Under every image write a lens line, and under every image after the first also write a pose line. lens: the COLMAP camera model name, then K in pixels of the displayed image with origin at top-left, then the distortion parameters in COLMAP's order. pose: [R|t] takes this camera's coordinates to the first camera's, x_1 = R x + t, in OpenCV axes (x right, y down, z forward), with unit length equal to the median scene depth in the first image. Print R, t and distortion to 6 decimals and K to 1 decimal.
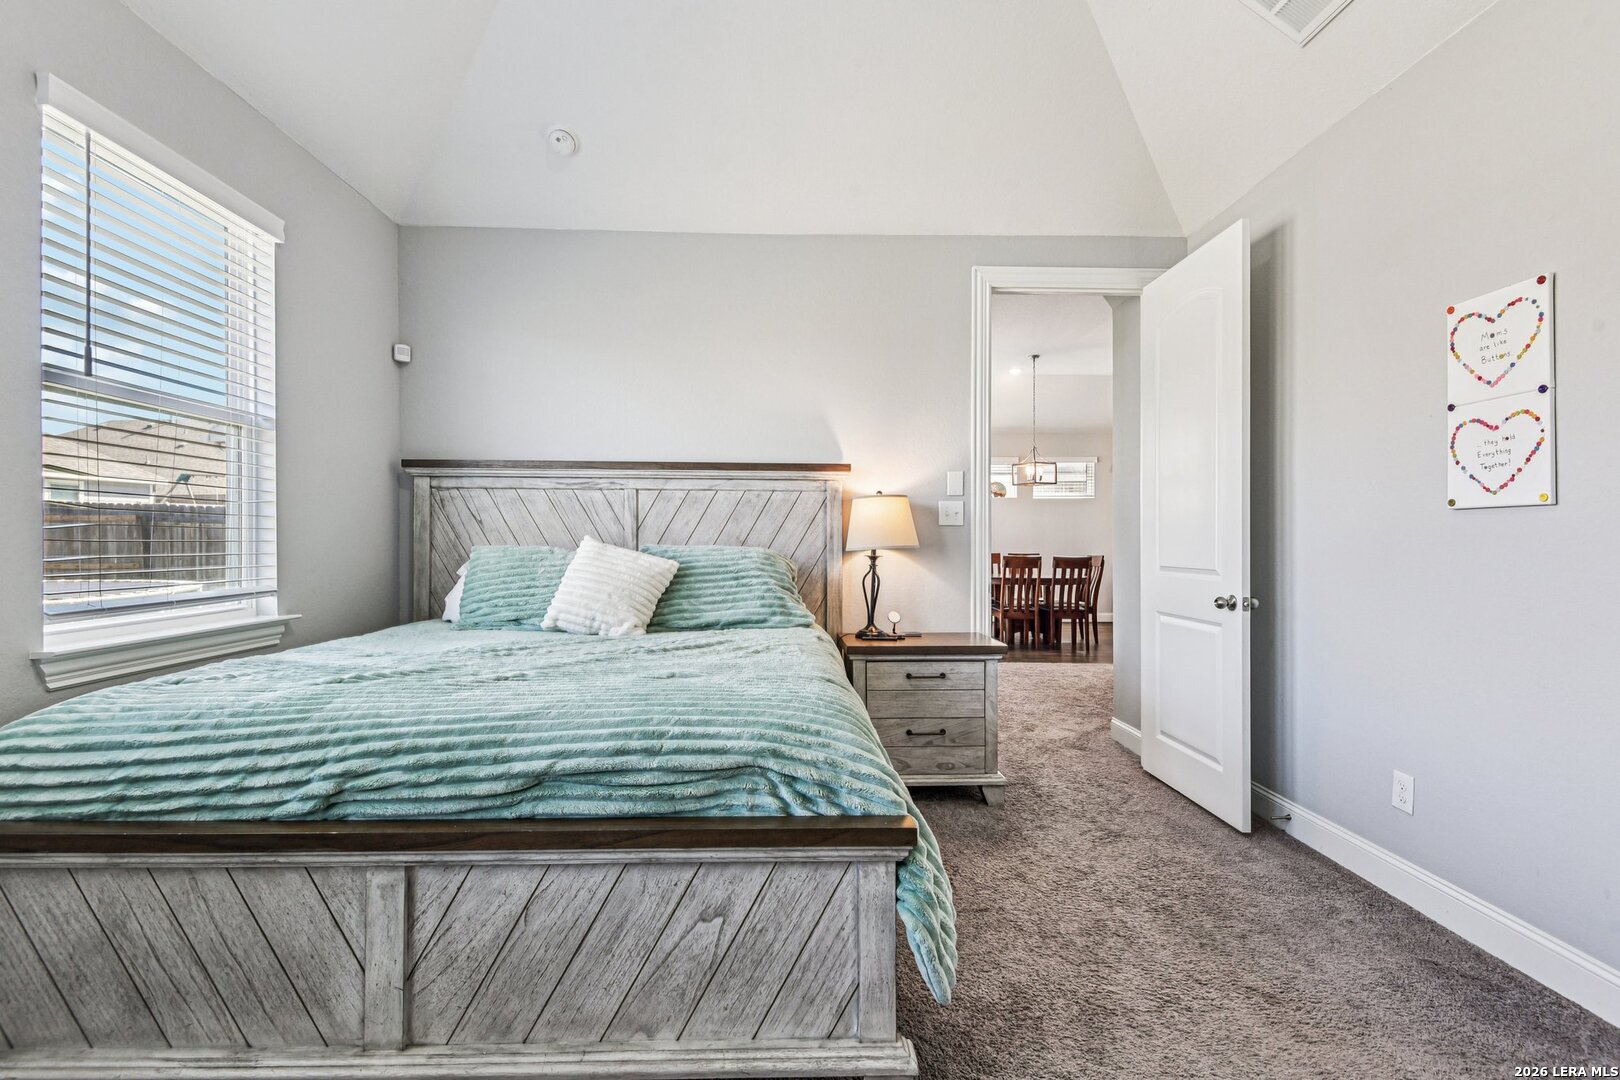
lens RADIAL K [[740.6, 0, 807.6], [0, 740.6, 535.2], [0, 0, 1]] dist [0.033073, -0.020286]
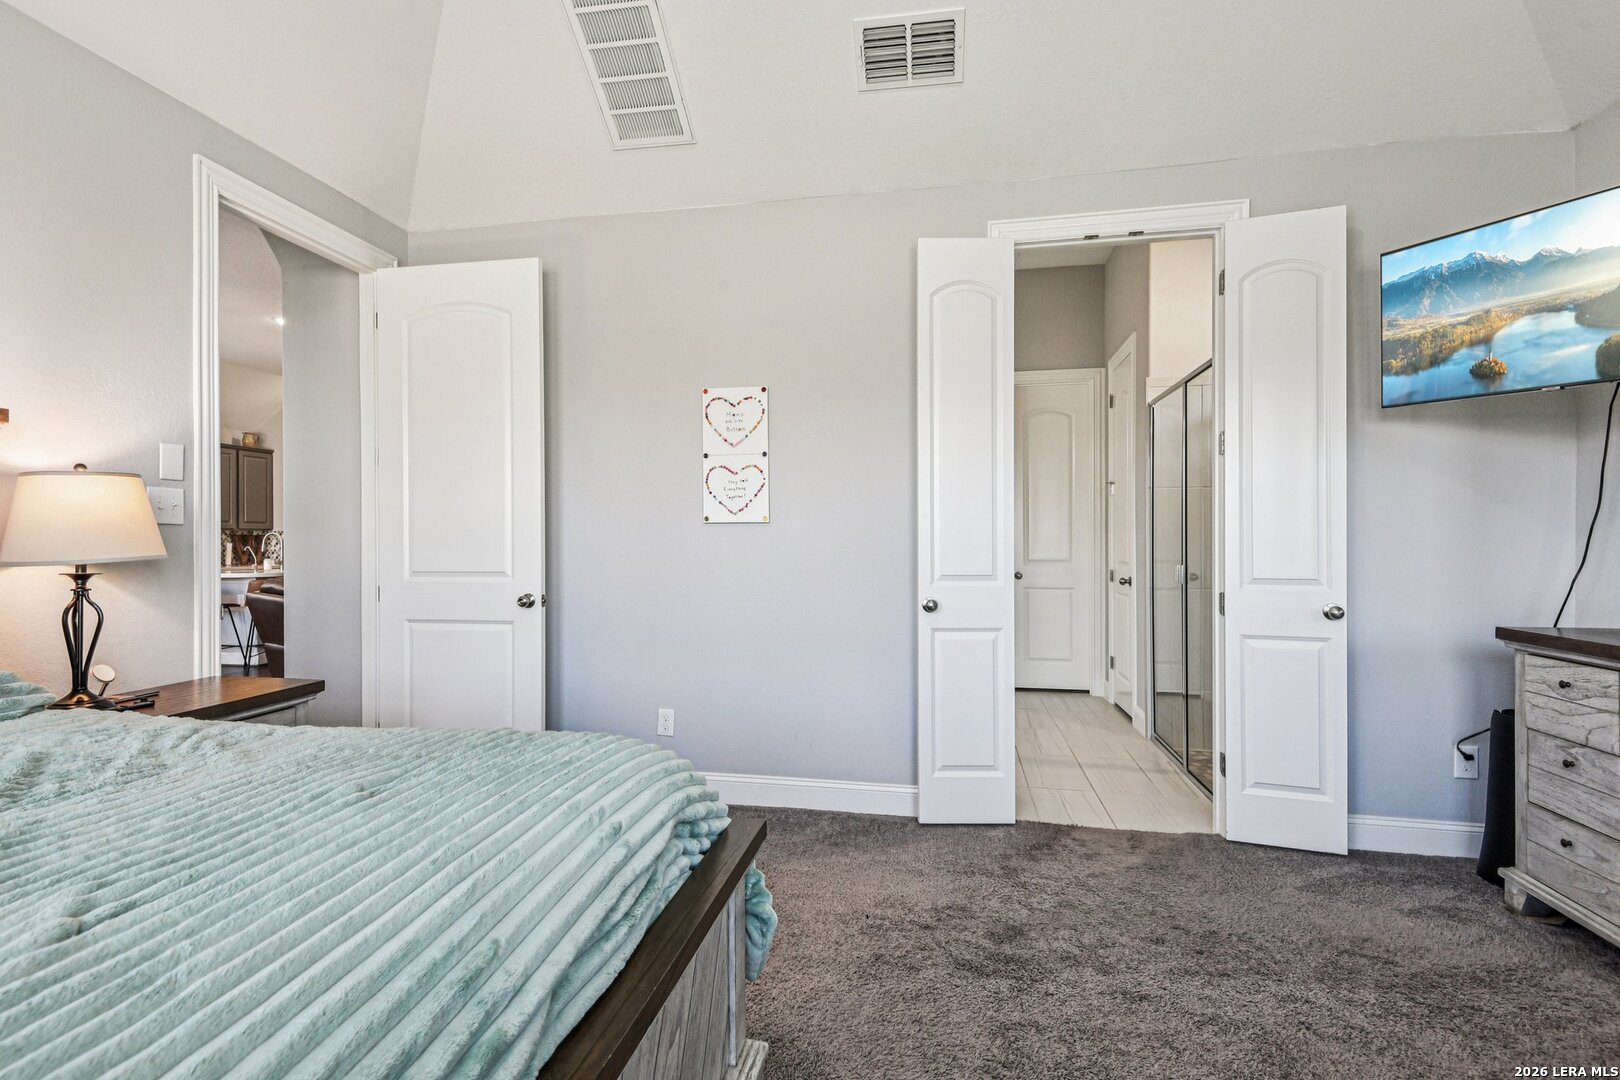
lens RADIAL K [[769.7, 0, 806.1], [0, 769.7, 537.7], [0, 0, 1]] dist [0.035547, -0.023066]
pose [[0.212765, 0.002776, 0.977099, -0.616738], [-0.002477, 0.999994, -0.002302, -0.002119], [-0.977100, -0.001930, 0.212771, 0.472563]]
